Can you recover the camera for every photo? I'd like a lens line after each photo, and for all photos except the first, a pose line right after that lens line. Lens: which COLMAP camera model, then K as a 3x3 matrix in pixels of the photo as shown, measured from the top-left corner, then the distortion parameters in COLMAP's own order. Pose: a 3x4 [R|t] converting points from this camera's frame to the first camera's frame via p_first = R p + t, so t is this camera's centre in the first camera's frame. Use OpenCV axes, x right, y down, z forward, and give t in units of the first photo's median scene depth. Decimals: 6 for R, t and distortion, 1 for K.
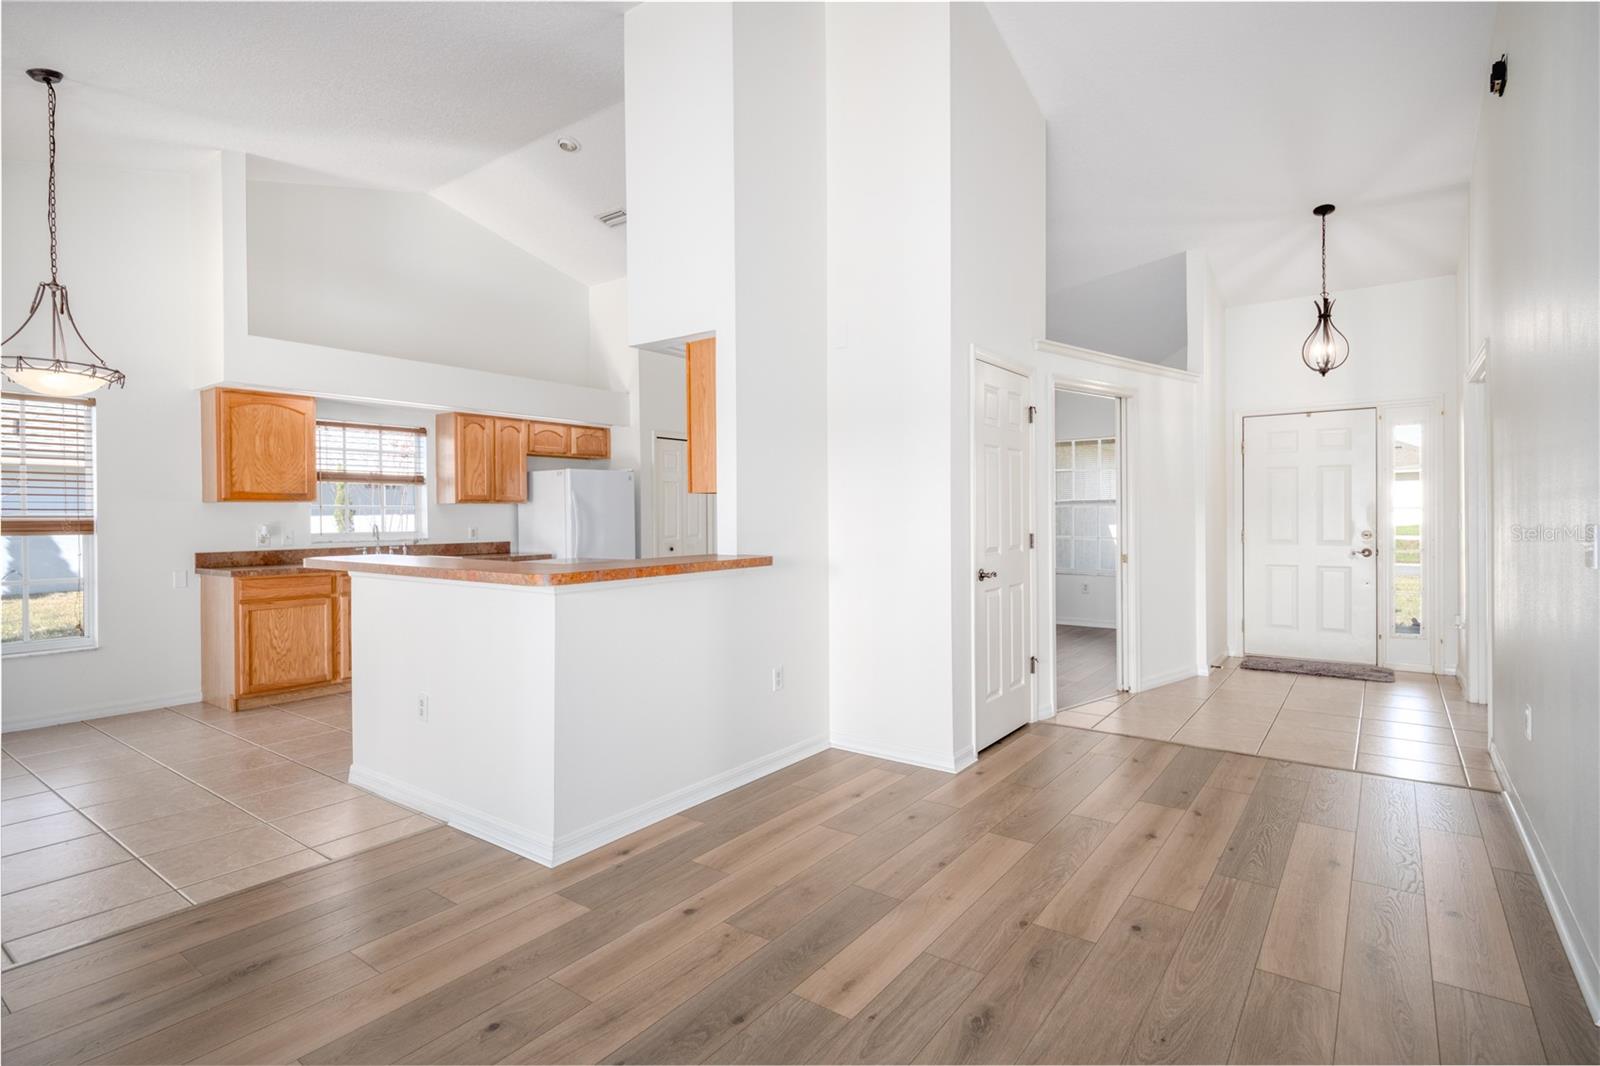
lens RADIAL K [[794.7, 0, 801.4], [0, 794.7, 520.0], [0, 0, 1]] dist [0.019819, -0.003258]
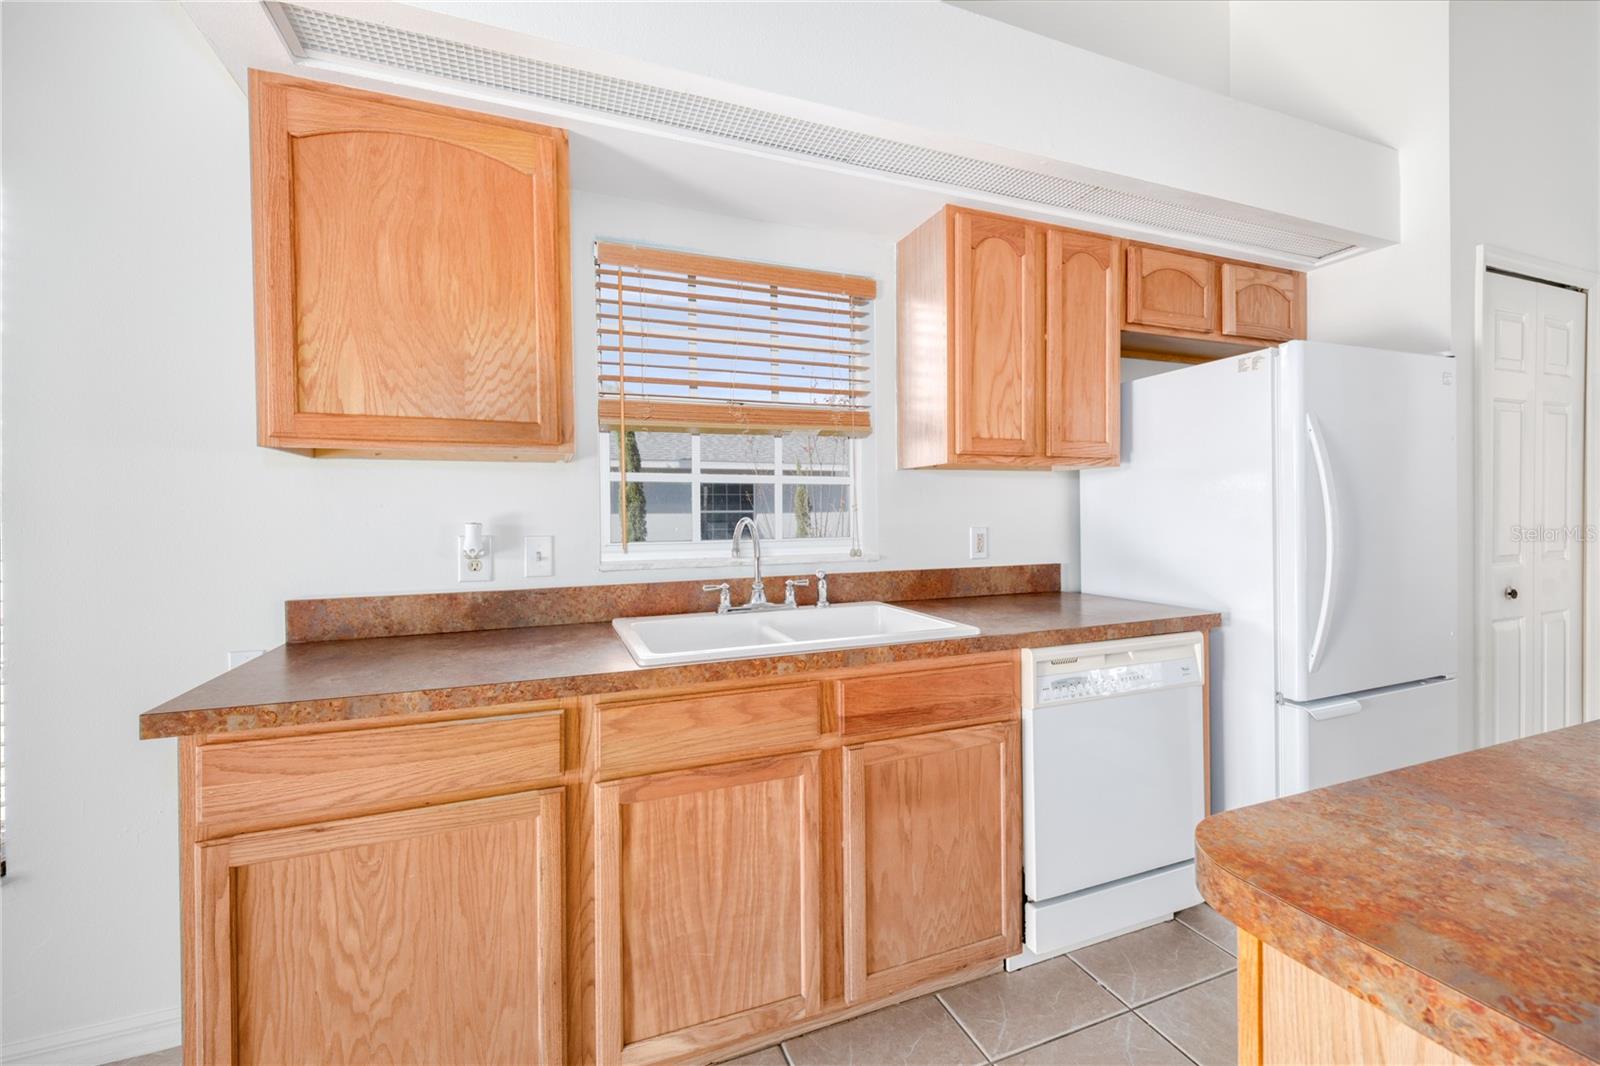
lens RADIAL K [[628.6, 0, 795.7], [0, 628.6, 525.4], [0, 0, 1]] dist [0.002741, 0.000386]
pose [[0.845453, 0.007928, -0.533991, -0.416849], [-0.000463, 0.999900, 0.014112, 0.003663], [0.534049, -0.011684, 0.845373, 0.886545]]
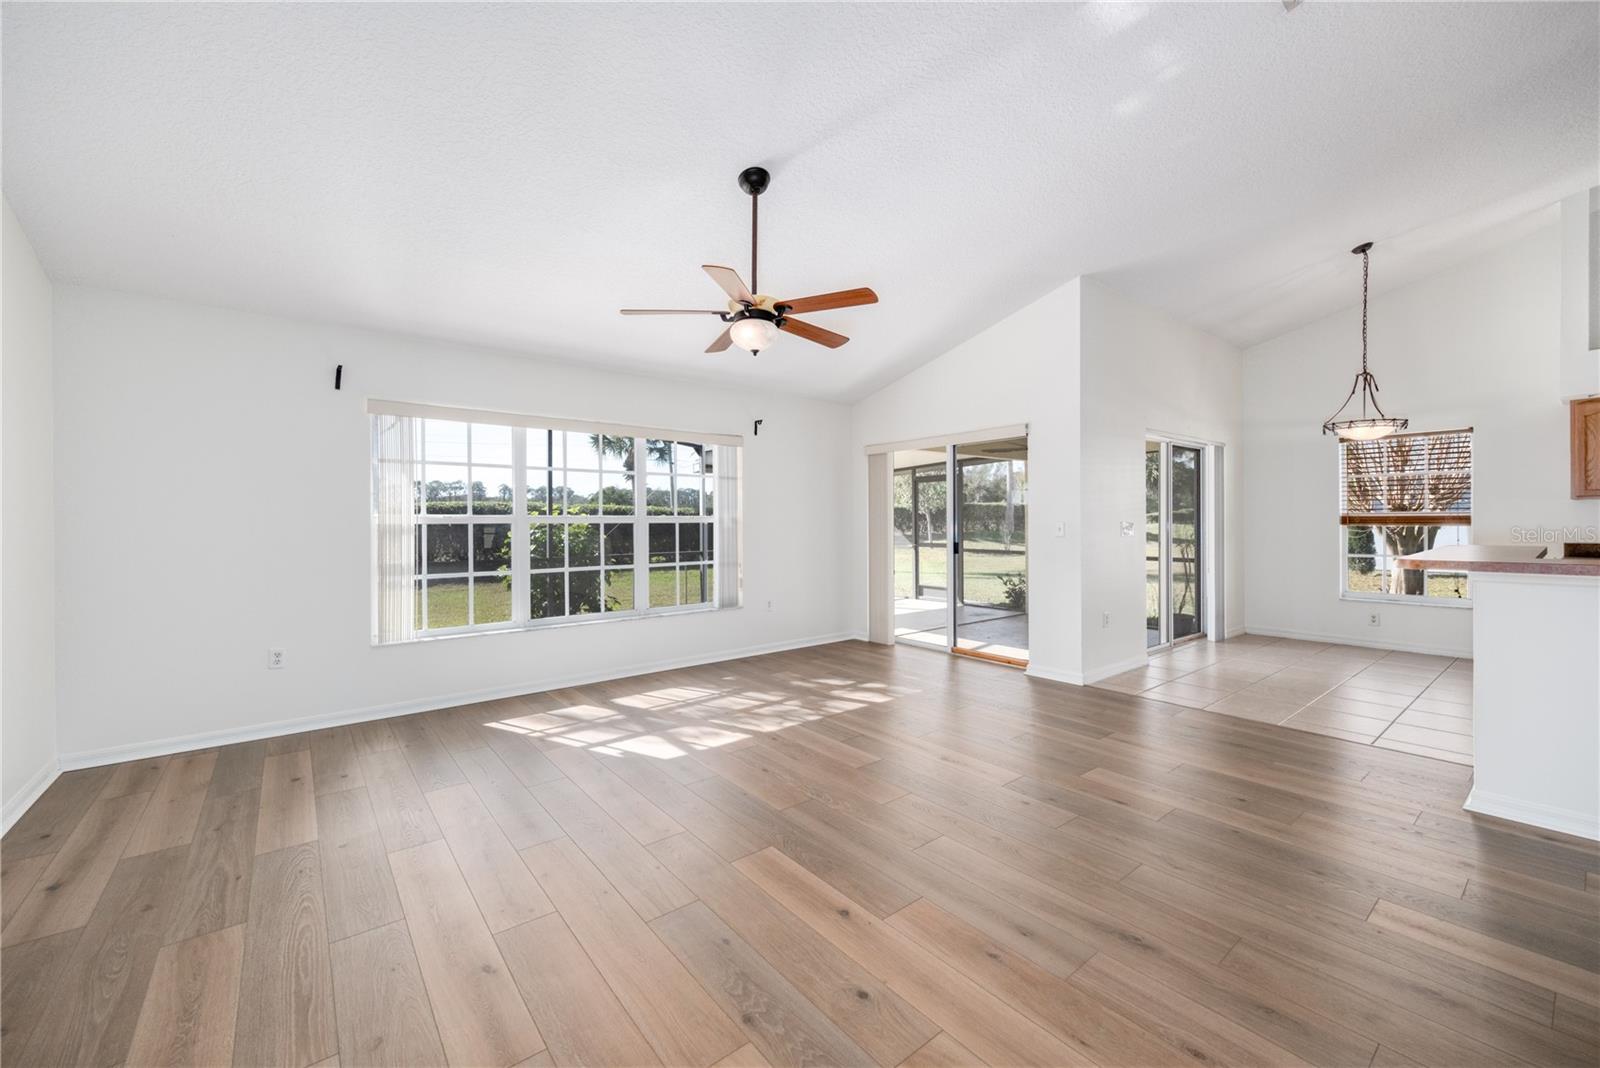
lens RADIAL K [[628.6, 0, 798.5], [0, 628.6, 525.2], [0, 0, 1]] dist [0.002741, 0.000386]
pose [[-0.256873, 0.012277, -0.966367, 0.437326], [0.003135, 0.999925, 0.011870, 0.000230], [0.966440, 0.000020, -0.256892, 0.148359]]
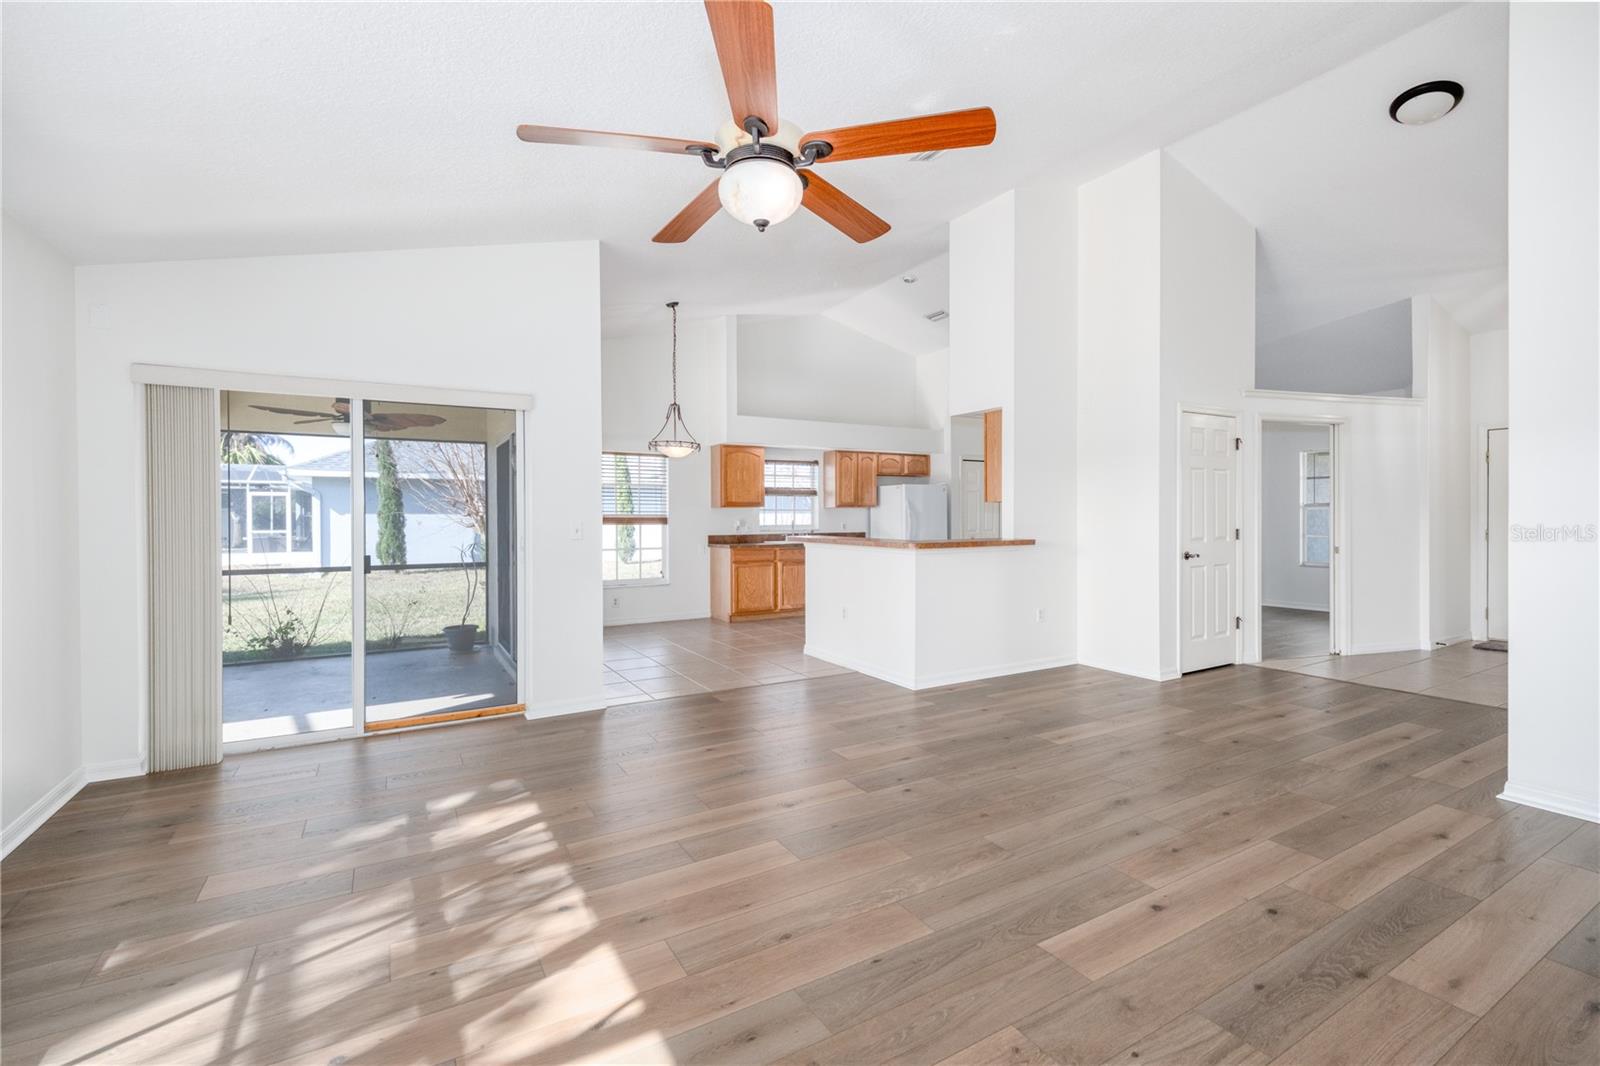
lens RADIAL K [[692.1, 0, 797.7], [0, 692.1, 526.3], [0, 0, 1]] dist [0.009433, -0.001962]
pose [[0.918721, 0.008397, -0.394819, 0.052984], [-0.004336, 0.999928, 0.011178, 0.001872], [0.394884, -0.008558, 0.918691, -0.367183]]
